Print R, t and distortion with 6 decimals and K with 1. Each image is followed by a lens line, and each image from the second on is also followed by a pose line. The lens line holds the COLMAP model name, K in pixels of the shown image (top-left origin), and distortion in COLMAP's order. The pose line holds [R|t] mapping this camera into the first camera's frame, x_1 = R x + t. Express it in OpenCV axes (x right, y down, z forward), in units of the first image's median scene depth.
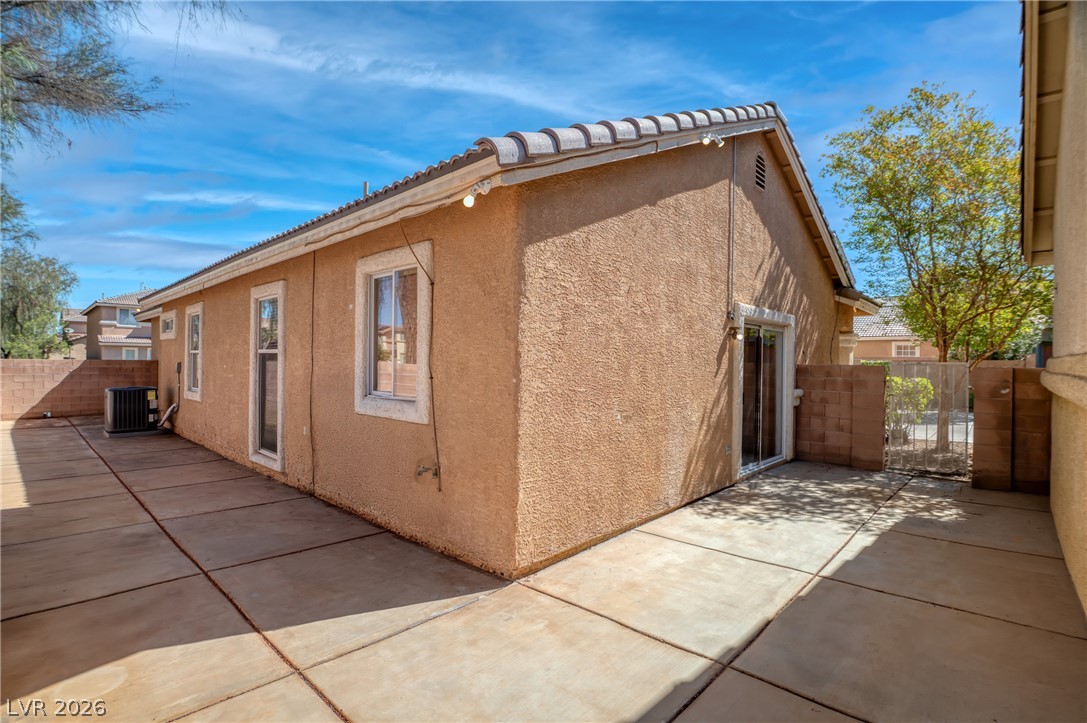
lens RADIAL K [[494.5, 0, 543.1], [0, 494.5, 367.0], [0, 0, 1]] dist [-0.001605, -0.000112]
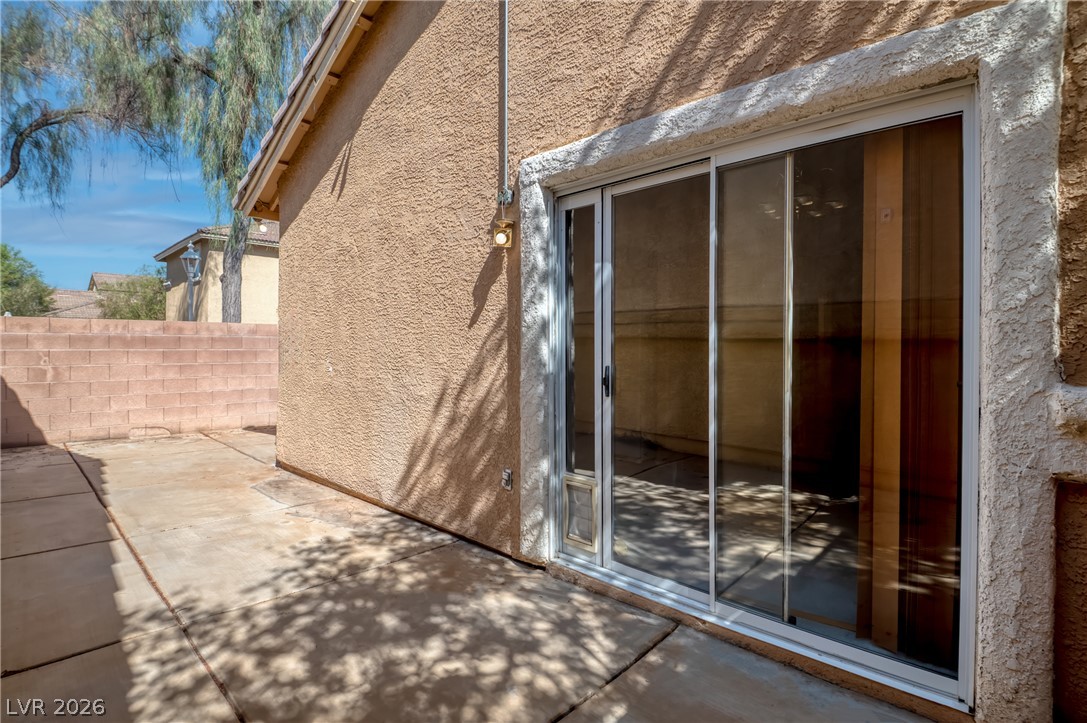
lens RADIAL K [[524.8, 0, 542.9], [0, 524.8, 352.5], [0, 0, 1]] dist [-0.002429, -0.000436]
pose [[-0.005370, 0.002804, -0.999982, 1.077868], [-0.008332, 0.999961, 0.002848, 0.053603], [0.999951, 0.008347, -0.005347, 1.267943]]
